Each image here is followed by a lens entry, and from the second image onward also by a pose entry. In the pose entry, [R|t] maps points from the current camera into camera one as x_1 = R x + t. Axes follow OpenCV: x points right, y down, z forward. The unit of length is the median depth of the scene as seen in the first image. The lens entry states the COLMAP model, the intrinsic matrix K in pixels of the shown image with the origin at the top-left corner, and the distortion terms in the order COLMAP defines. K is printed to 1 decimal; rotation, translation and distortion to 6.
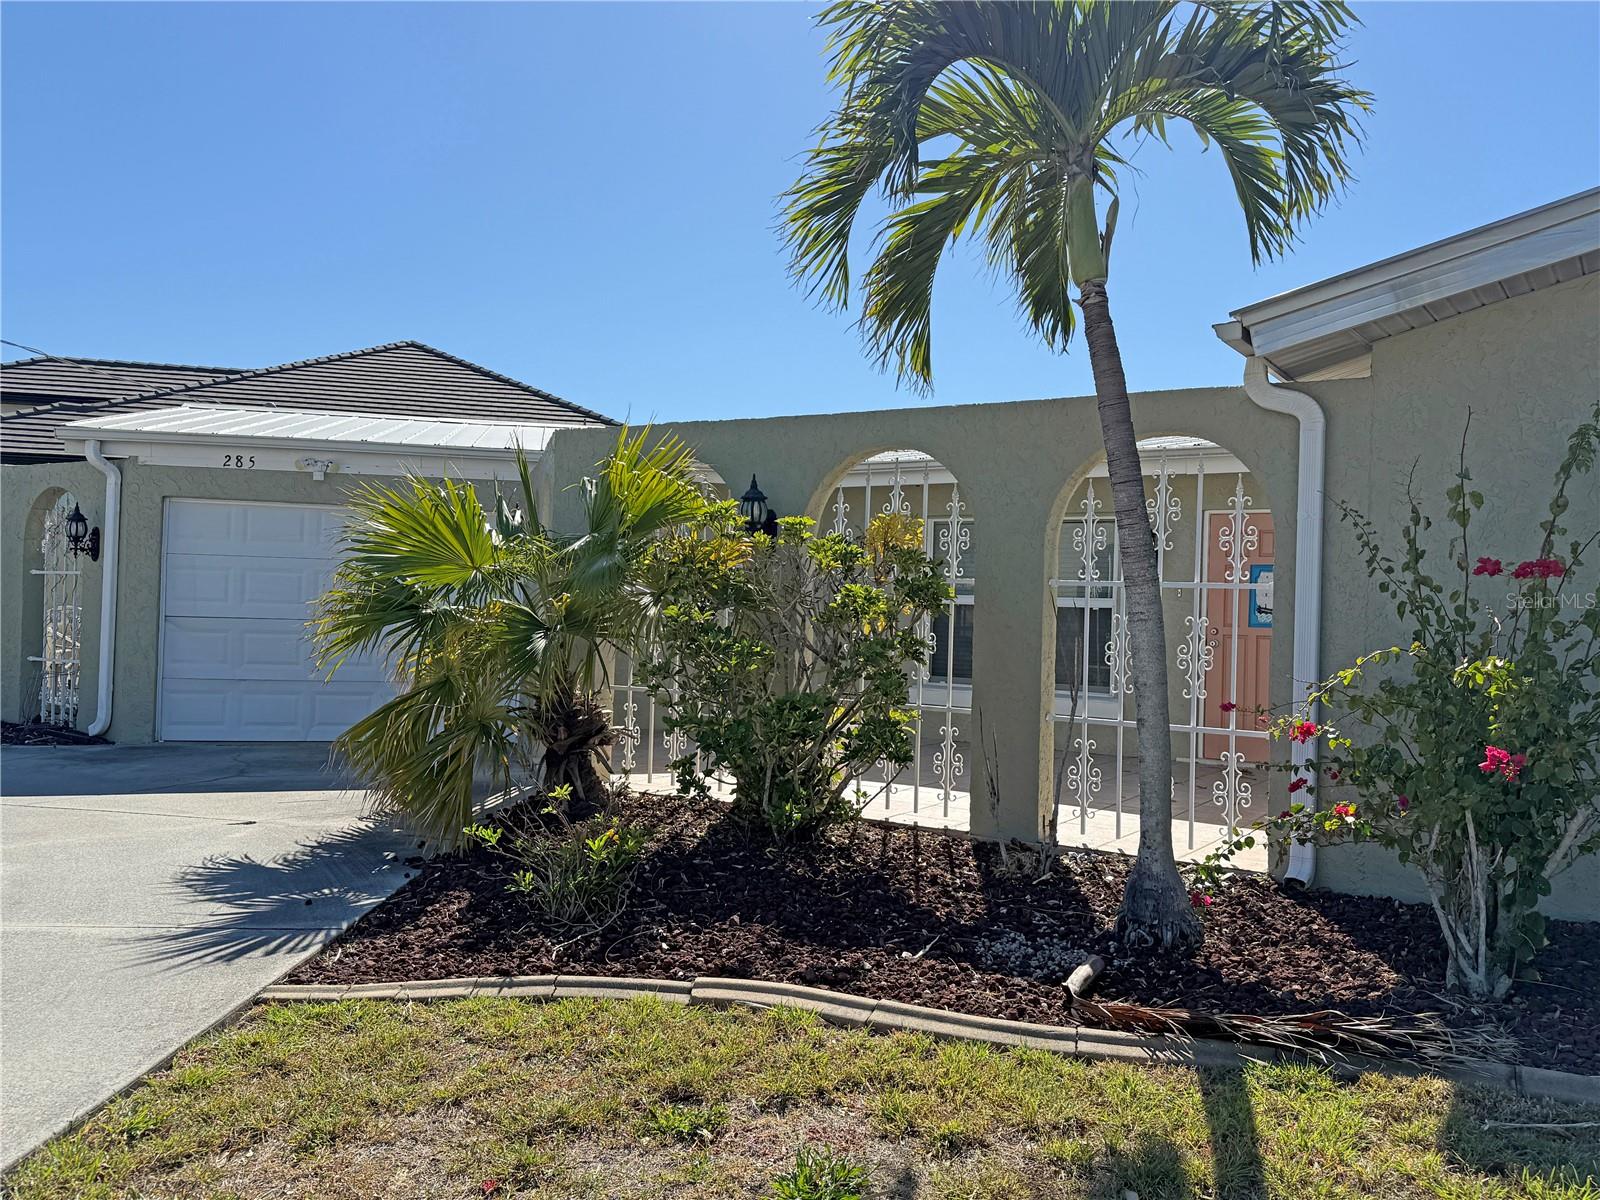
lens RADIAL K [[1343.1, 0, 777.8], [0, 1343.1, 626.6], [0, 0, 1]] dist [0.102413, -0.262961]
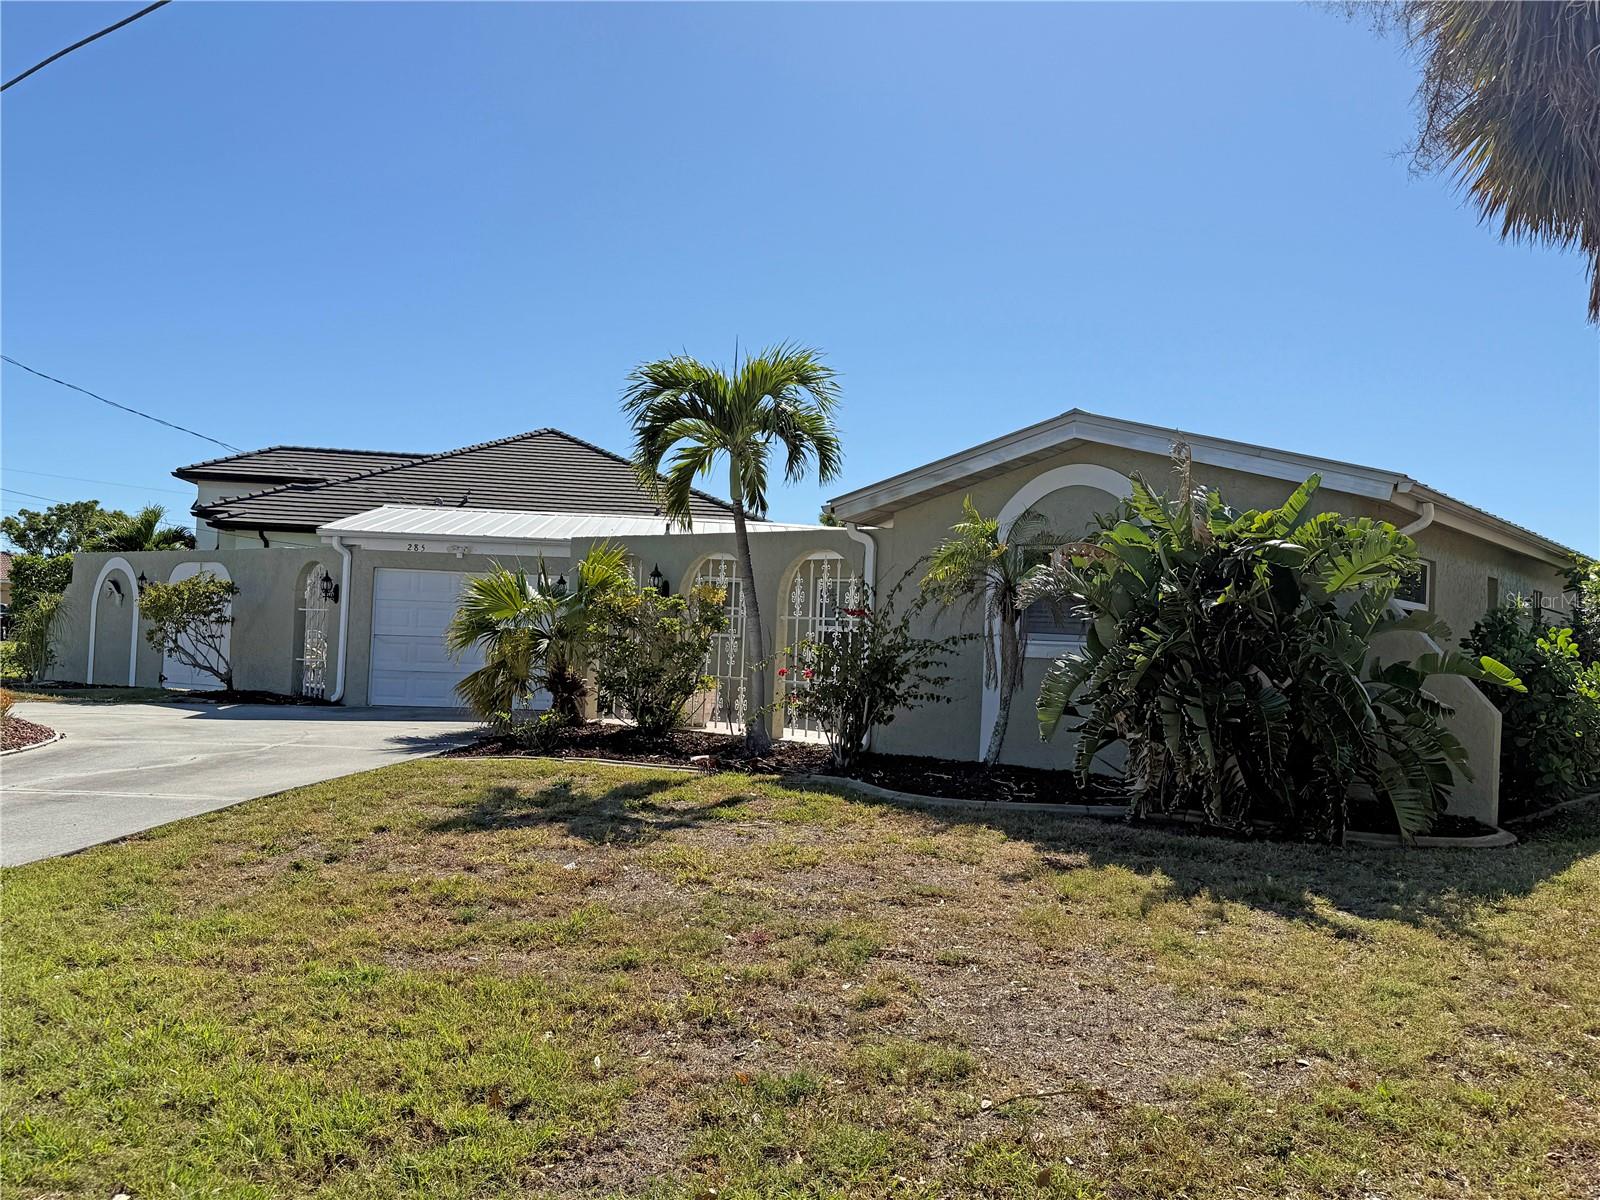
lens RADIAL K [[1343.1, 0, 777.8], [0, 1343.1, 626.6], [0, 0, 1]] dist [0.102413, -0.262961]
pose [[0.992719, 0.006459, -0.120283, 0.286427], [-0.009793, 0.999584, -0.027142, 0.024675], [0.120058, 0.028122, 0.992369, -0.695792]]
